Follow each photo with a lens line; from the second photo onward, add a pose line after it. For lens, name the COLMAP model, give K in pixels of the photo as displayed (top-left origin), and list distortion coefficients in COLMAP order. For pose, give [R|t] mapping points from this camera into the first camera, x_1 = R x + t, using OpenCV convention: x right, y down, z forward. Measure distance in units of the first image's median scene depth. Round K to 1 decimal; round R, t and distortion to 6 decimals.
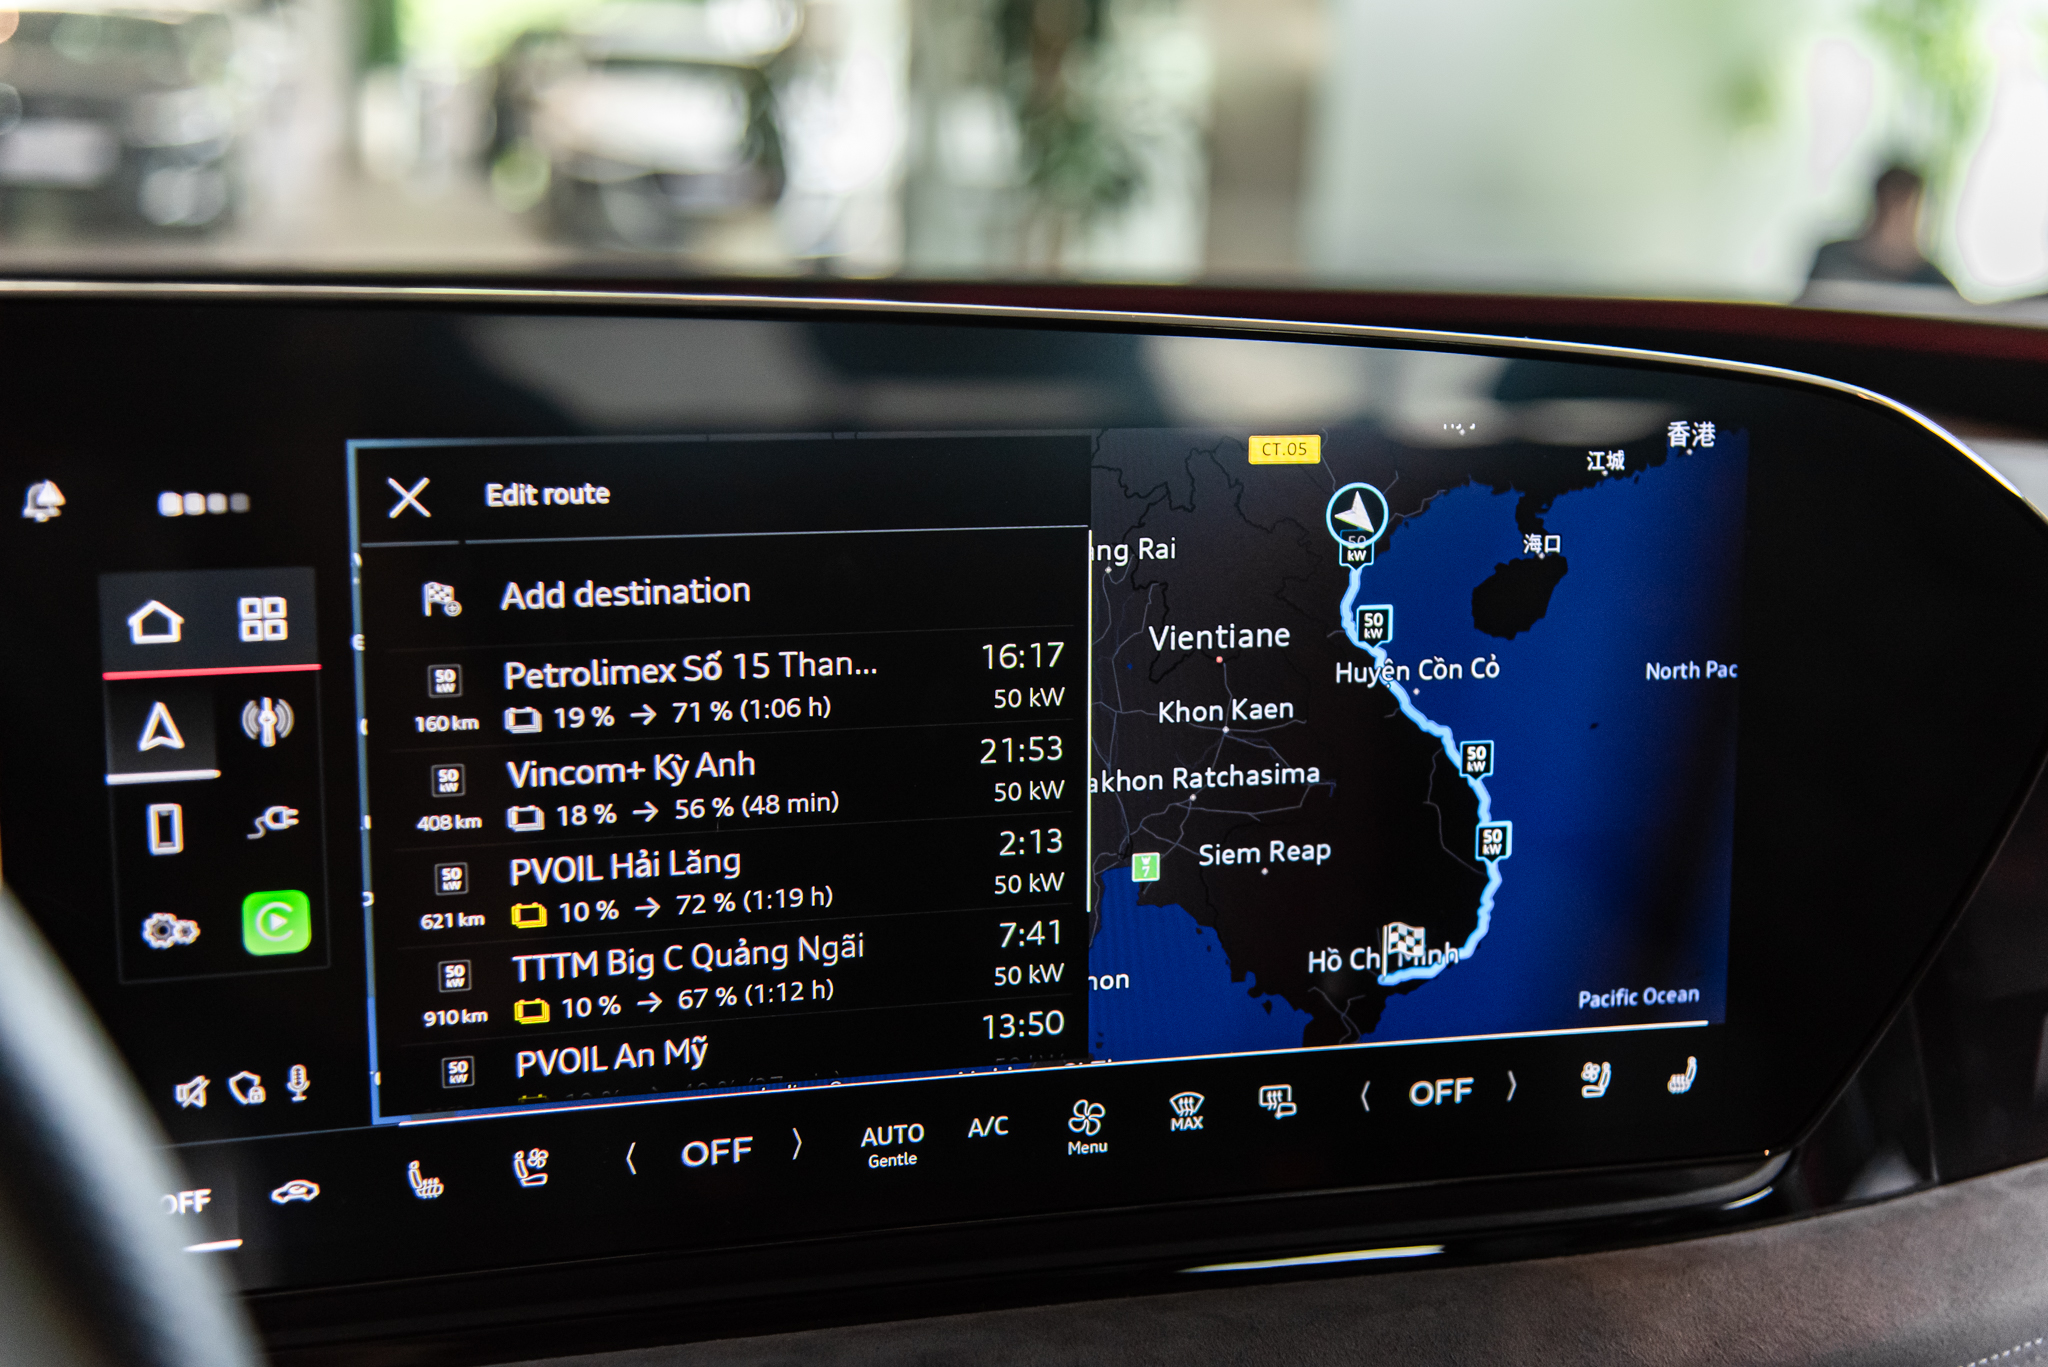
lens RADIAL K [[2718.1, 0, 1030.1], [0, 2718.1, 687.9], [0, 0, 1]] dist [-0.030101, 0.000000]
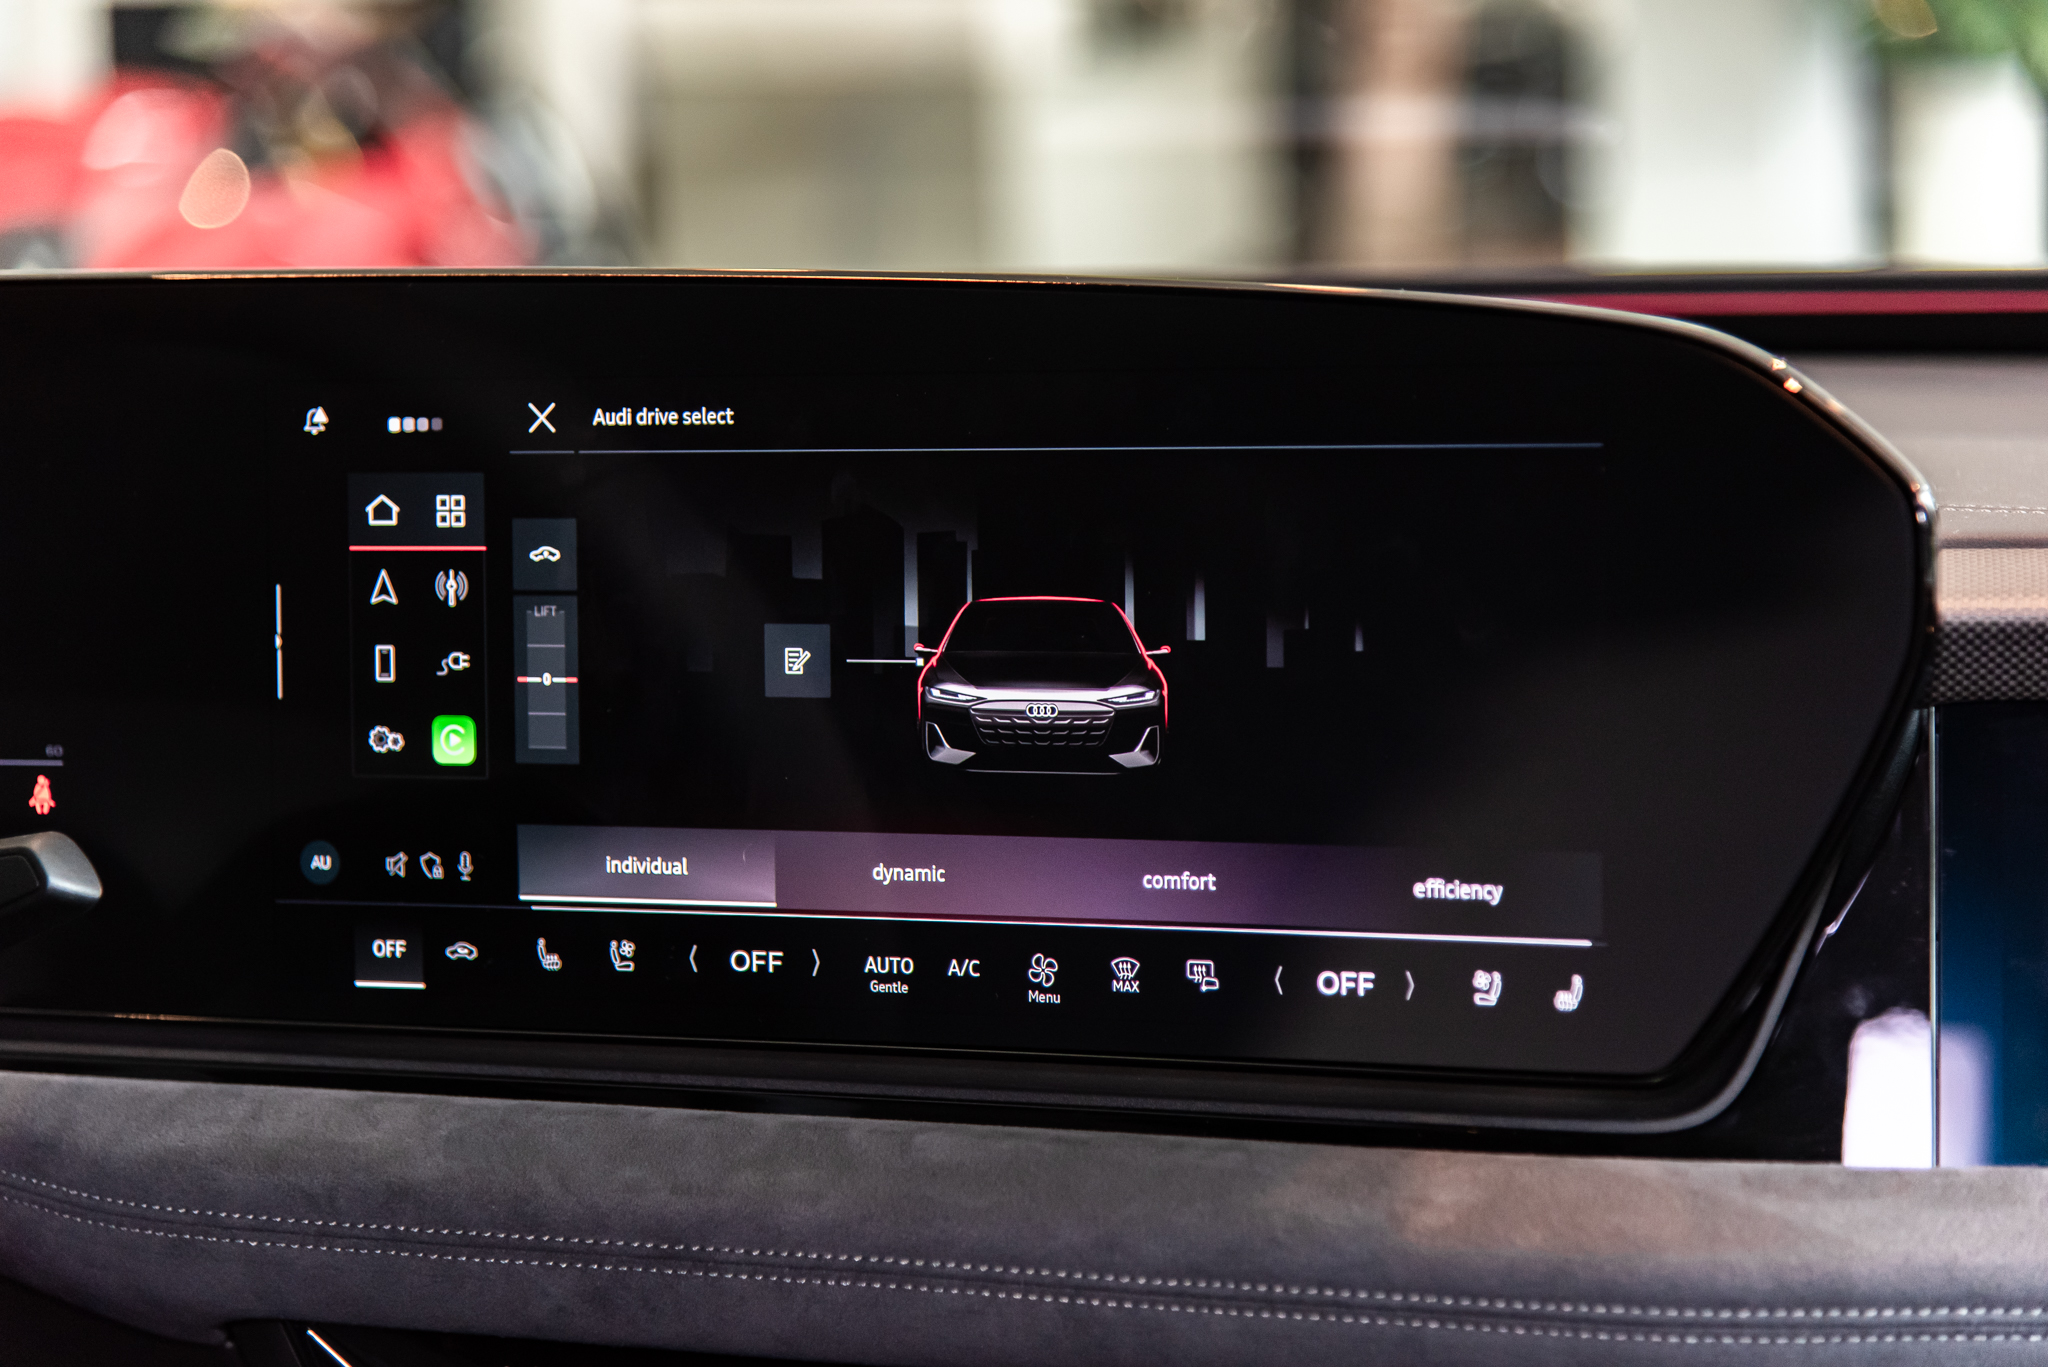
lens RADIAL K [[5736.9, 0, 1026.0], [0, 5736.9, 671.3], [0, 0, 1]] dist [-0.073526, 0.000000]
pose [[0.756867, 0.021540, -0.653213, 1.753962], [-0.088668, 0.993600, -0.069974, 0.222360], [0.647526, 0.110880, 0.753934, -0.934509]]
